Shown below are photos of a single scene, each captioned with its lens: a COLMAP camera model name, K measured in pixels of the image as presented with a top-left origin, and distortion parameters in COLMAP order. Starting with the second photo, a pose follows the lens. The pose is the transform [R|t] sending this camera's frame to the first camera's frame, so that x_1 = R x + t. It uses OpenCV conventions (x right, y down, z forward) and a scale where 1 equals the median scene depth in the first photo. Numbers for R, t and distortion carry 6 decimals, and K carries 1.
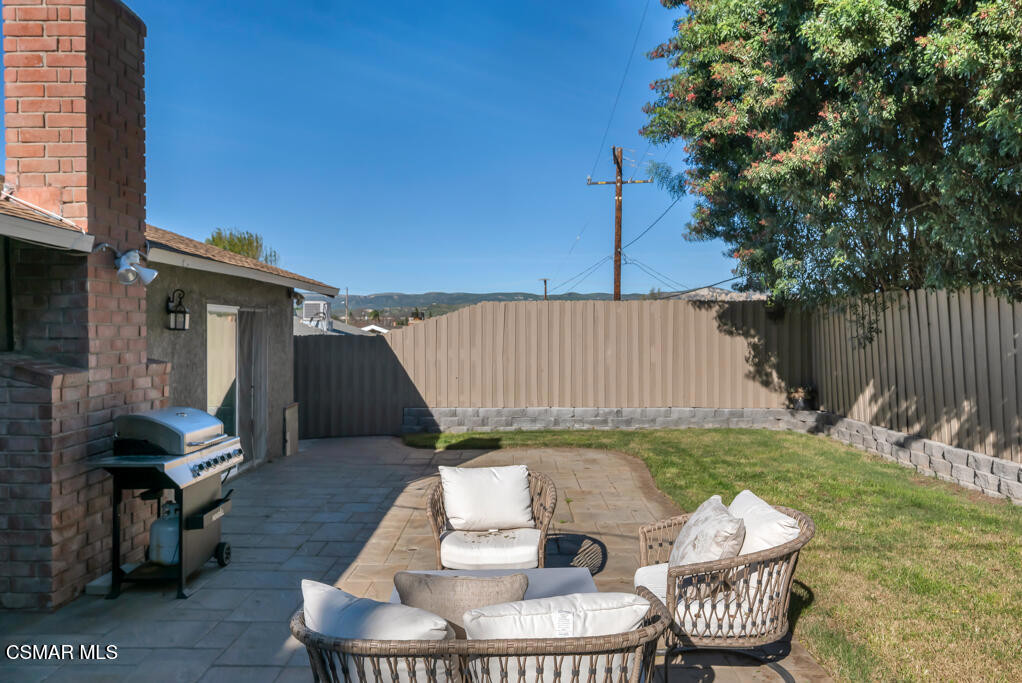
lens RADIAL K [[701.6, 0, 502.6], [0, 701.6, 316.5], [0, 0, 1]] dist [-0.010806, -0.001366]
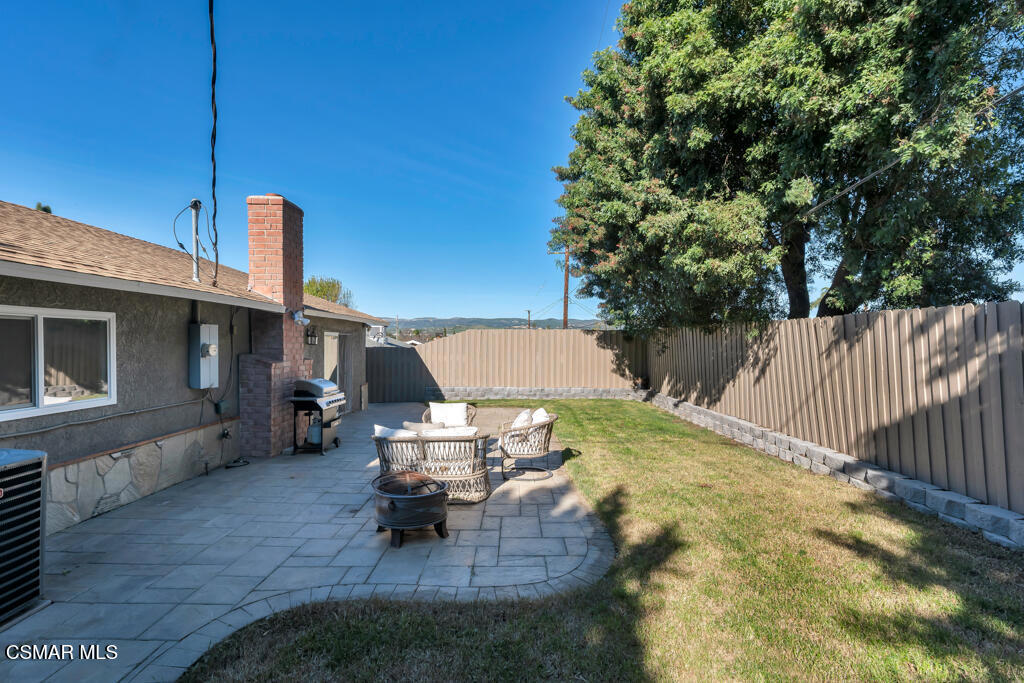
lens RADIAL K [[459.2, 0, 510.4], [0, 459.2, 342.5], [0, 0, 1]] dist [0.000617, -0.000432]
pose [[0.999702, 0.008513, 0.022872, 0.075083], [-0.008892, 0.999824, 0.016530, -0.011221], [-0.022727, -0.016729, 0.999602, -0.293286]]
